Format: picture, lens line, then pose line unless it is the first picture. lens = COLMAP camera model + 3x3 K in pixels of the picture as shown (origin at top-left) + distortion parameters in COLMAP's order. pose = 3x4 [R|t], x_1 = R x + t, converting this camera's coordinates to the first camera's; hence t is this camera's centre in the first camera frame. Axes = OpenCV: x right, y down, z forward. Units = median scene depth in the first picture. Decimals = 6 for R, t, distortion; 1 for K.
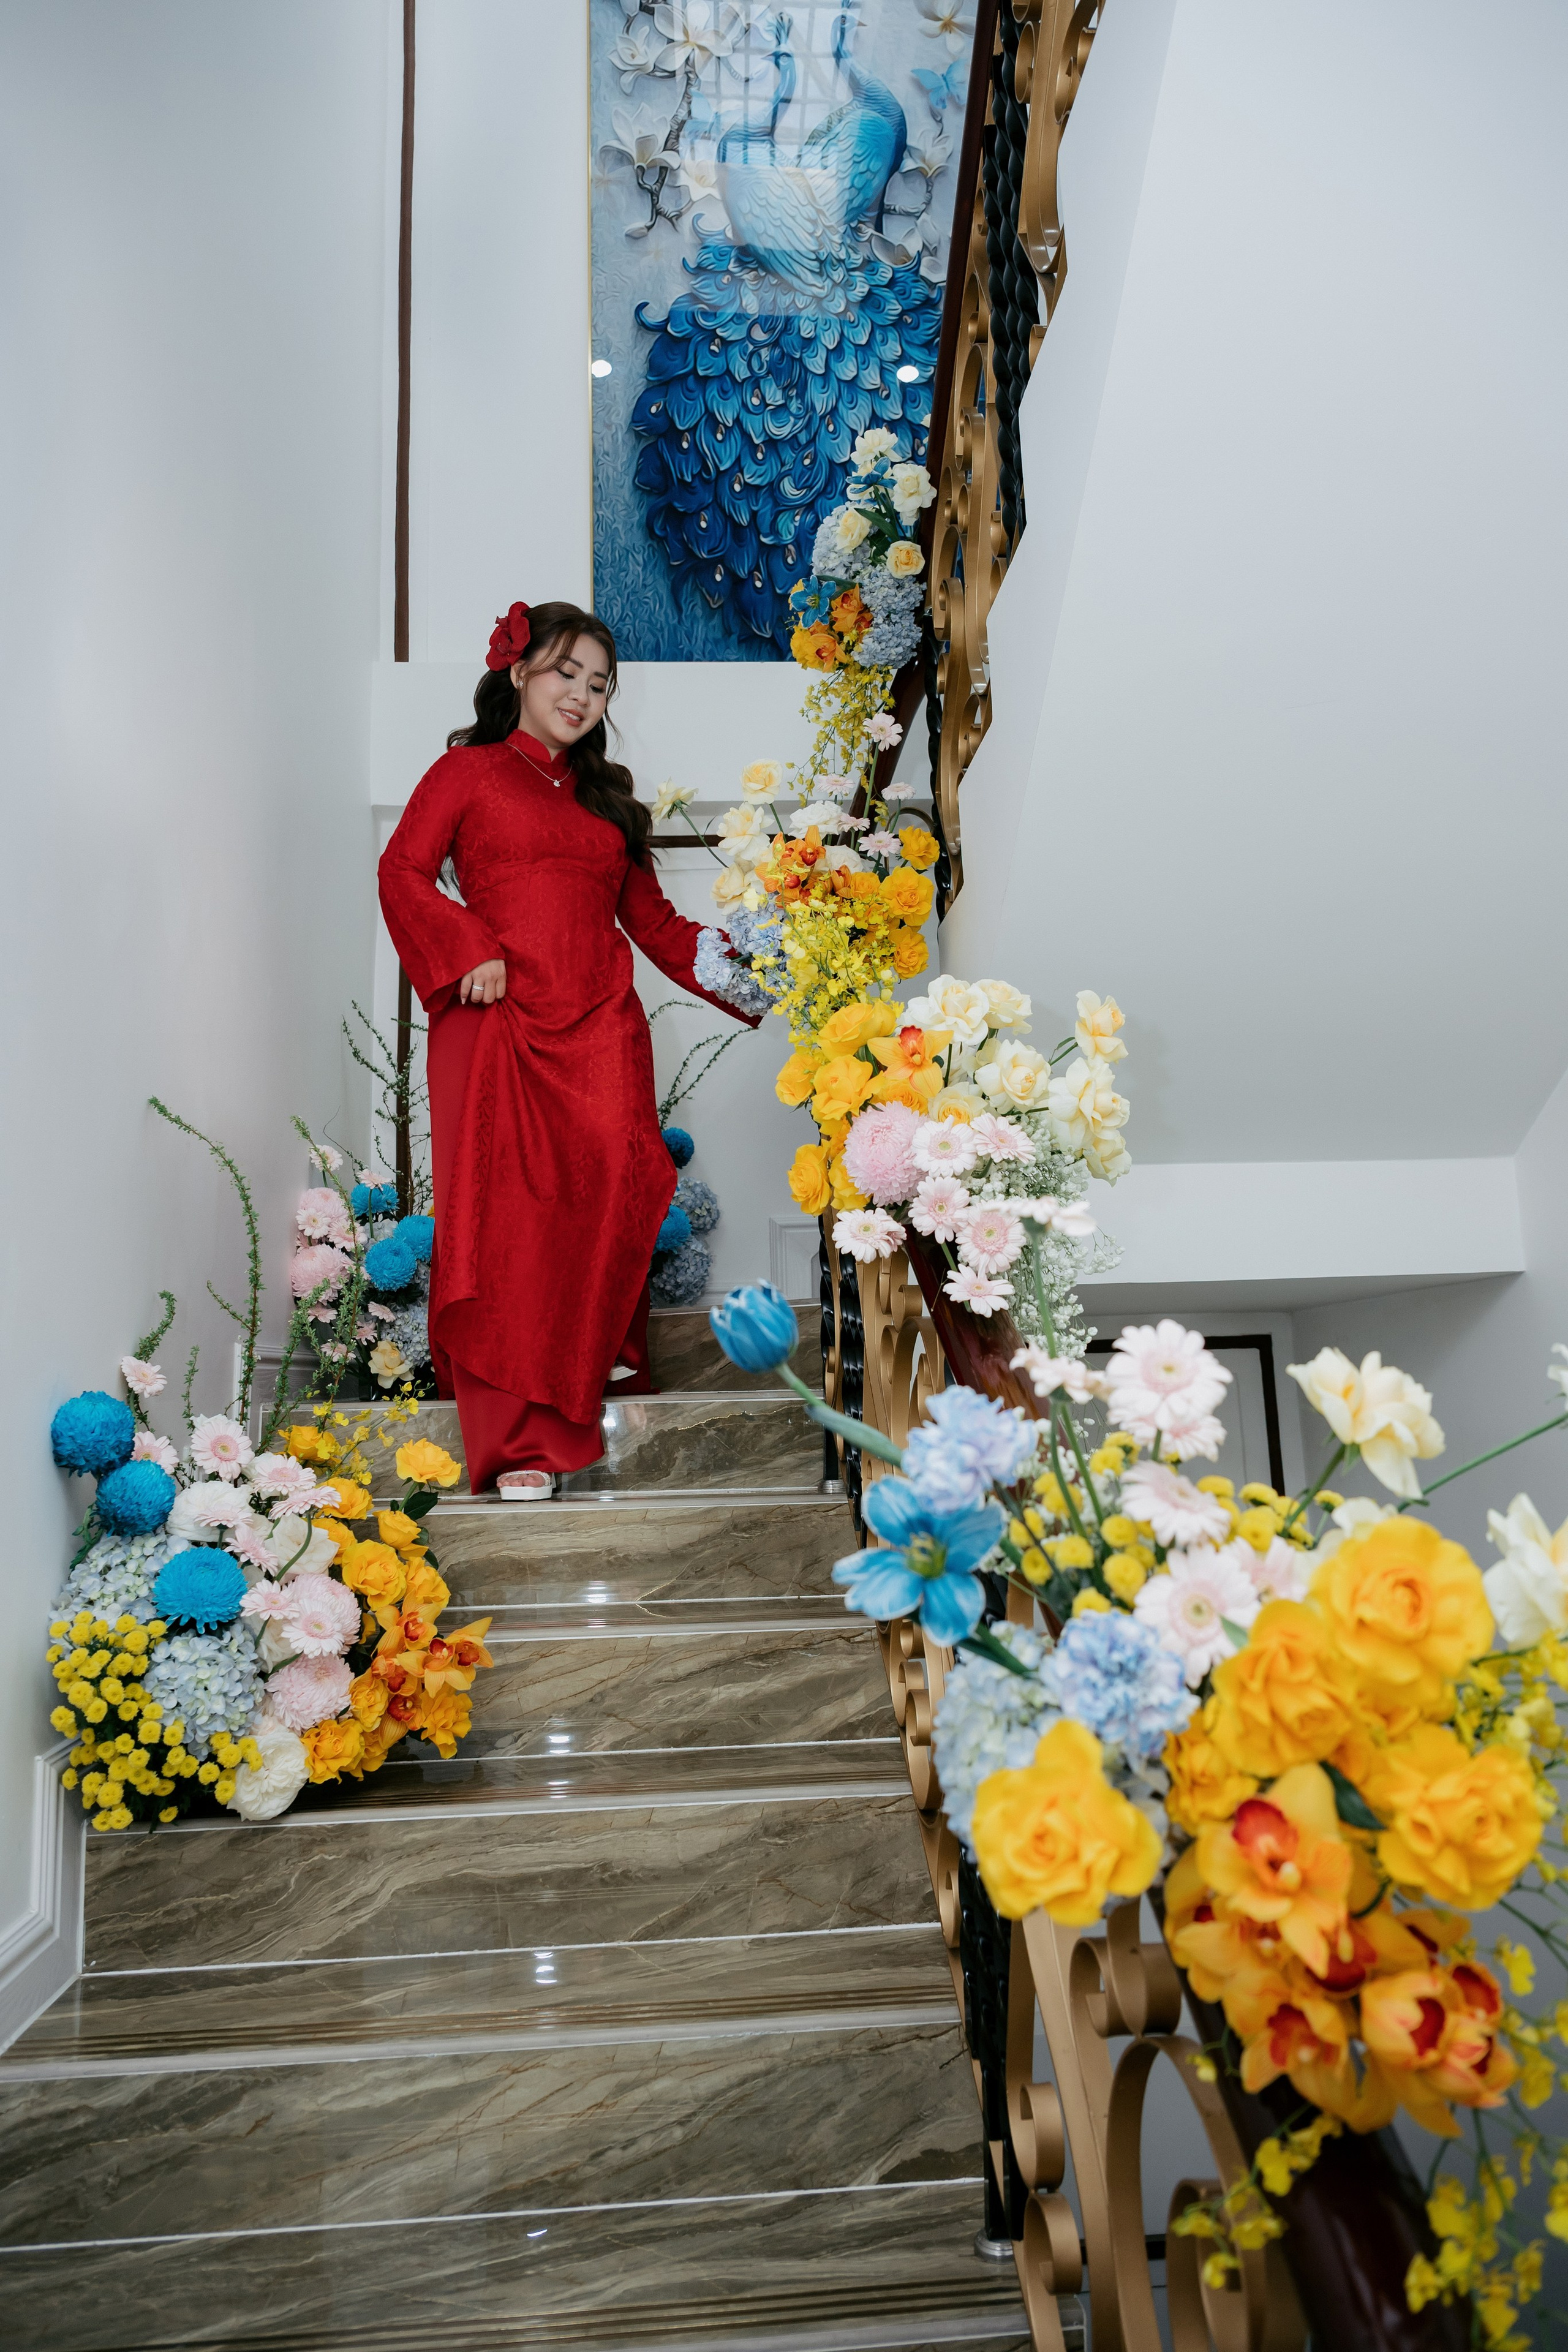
lens RADIAL K [[1523.2, 0, 786.2], [0, 1523.2, 1122.7], [0, 0, 1]] dist [-0.006143, 0.002046]
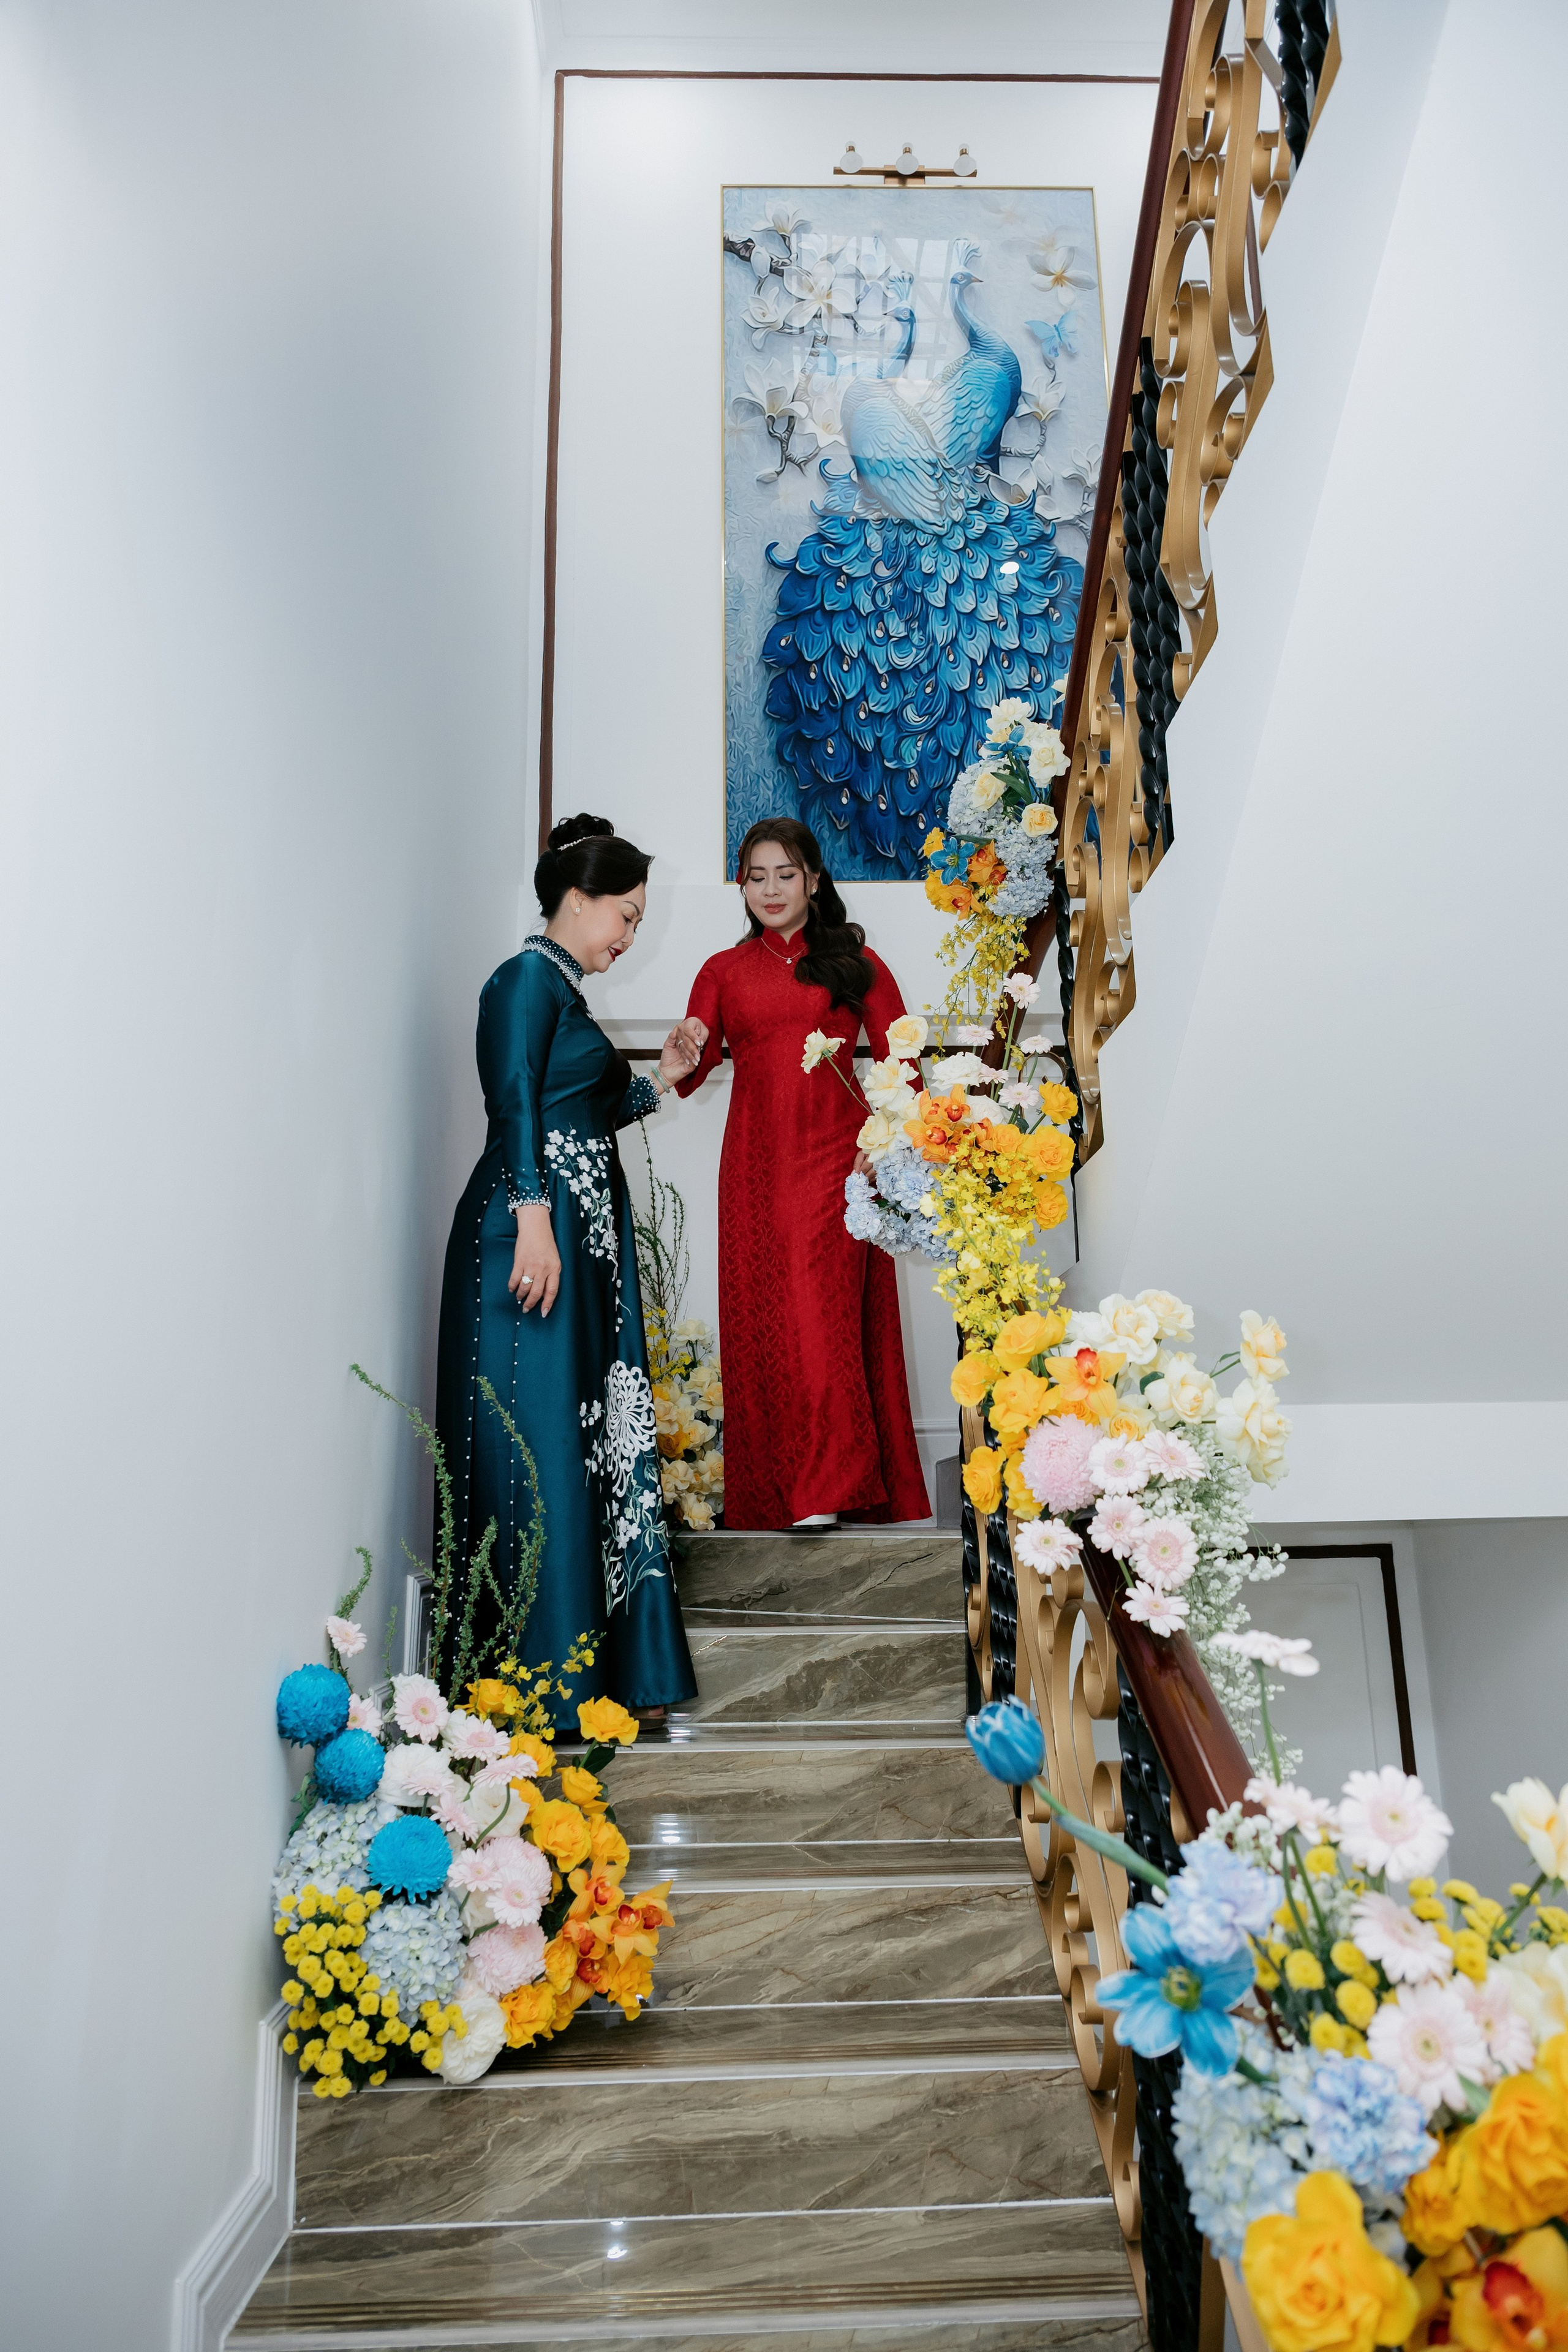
lens RADIAL K [[1520.7, 0, 809.3], [0, 1520.7, 1161.7], [0, 0, 1]] dist [-0.005191, -0.000130]
pose [[0.999176, 0.003637, -0.040419, -0.061937], [-0.006051, 0.998195, -0.059749, -0.113596], [0.040129, 0.059945, 0.997395, -0.075859]]
